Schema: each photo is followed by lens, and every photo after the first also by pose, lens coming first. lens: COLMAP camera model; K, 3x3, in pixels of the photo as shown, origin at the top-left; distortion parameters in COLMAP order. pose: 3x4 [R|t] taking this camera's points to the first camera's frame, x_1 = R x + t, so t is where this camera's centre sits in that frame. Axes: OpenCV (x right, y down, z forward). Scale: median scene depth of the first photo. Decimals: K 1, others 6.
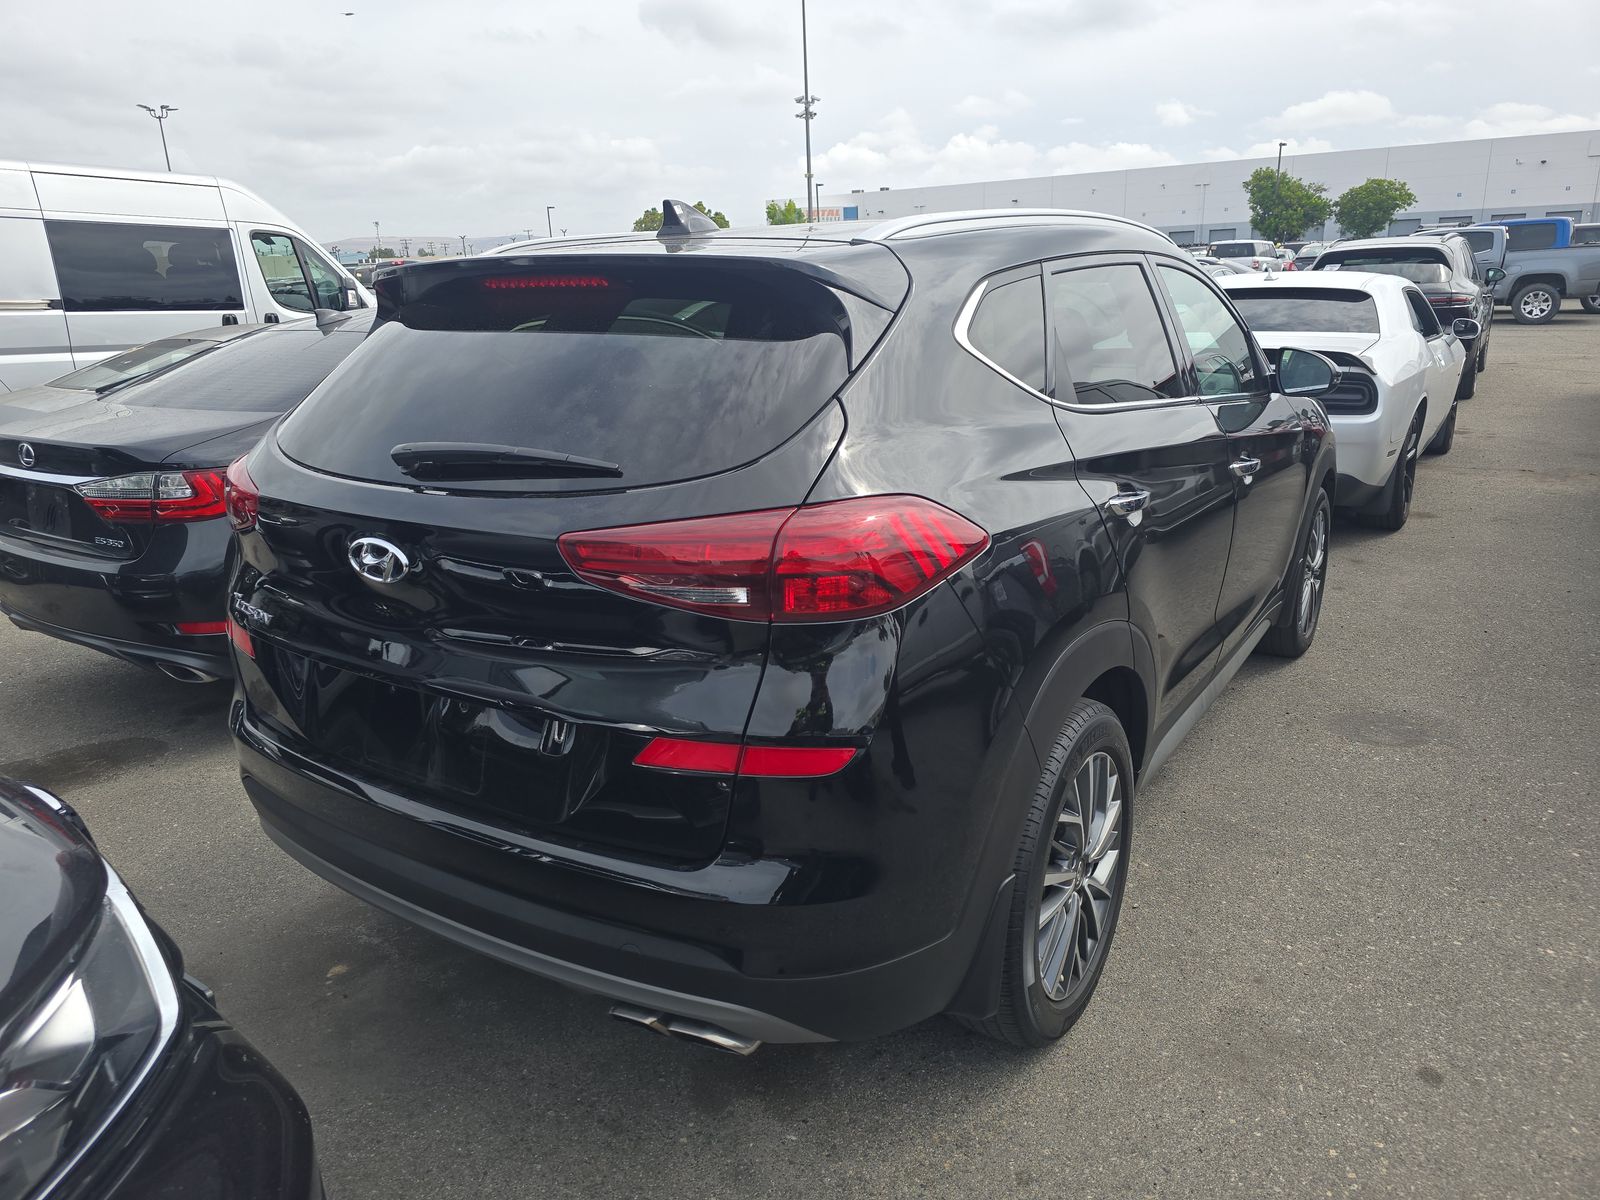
lens RADIAL K [[1074.0, 0, 800.0], [0, 1074.0, 600.0], [0, 0, 1]] dist [0.052830, -0.048340]
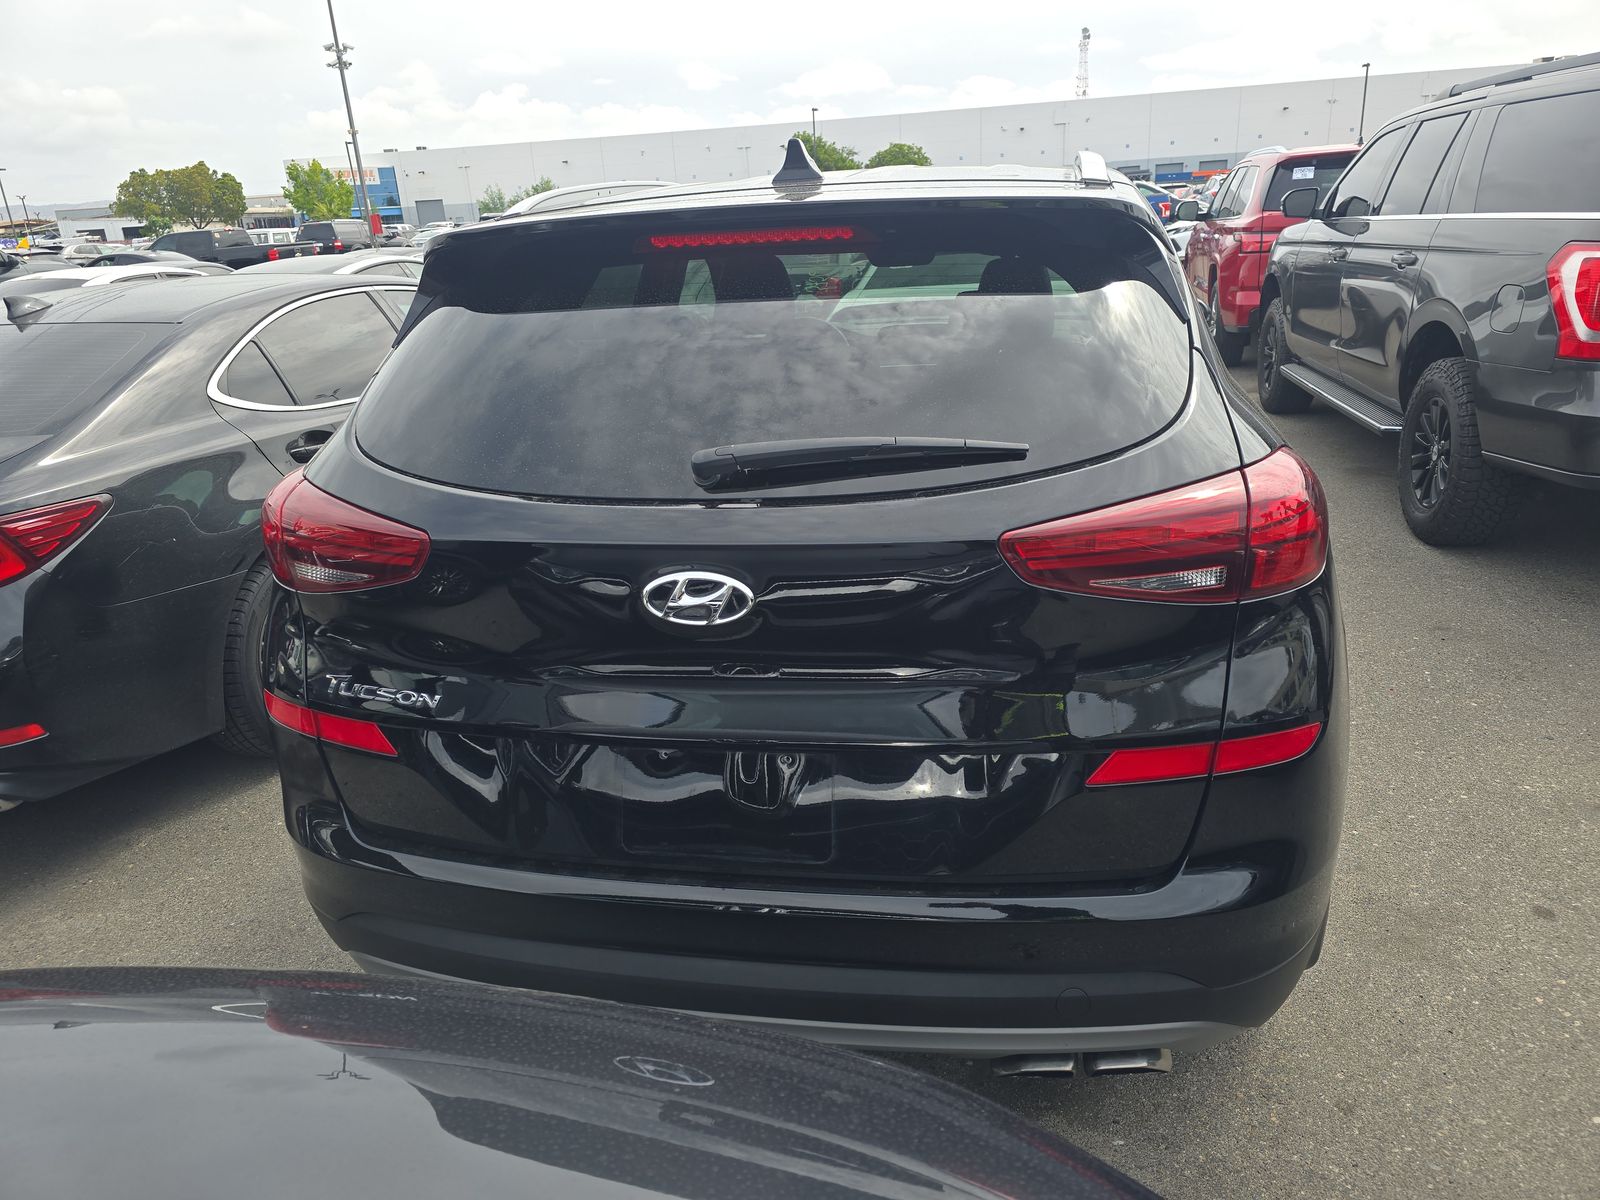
lens RADIAL K [[1074.0, 0, 800.0], [0, 1074.0, 600.0], [0, 0, 1]] dist [0.052830, -0.048340]
pose [[0.924617, -0.144895, 0.352263, -0.488510], [0.134095, 0.989440, 0.055011, -0.056448], [-0.356514, -0.003627, 0.934283, 0.199686]]
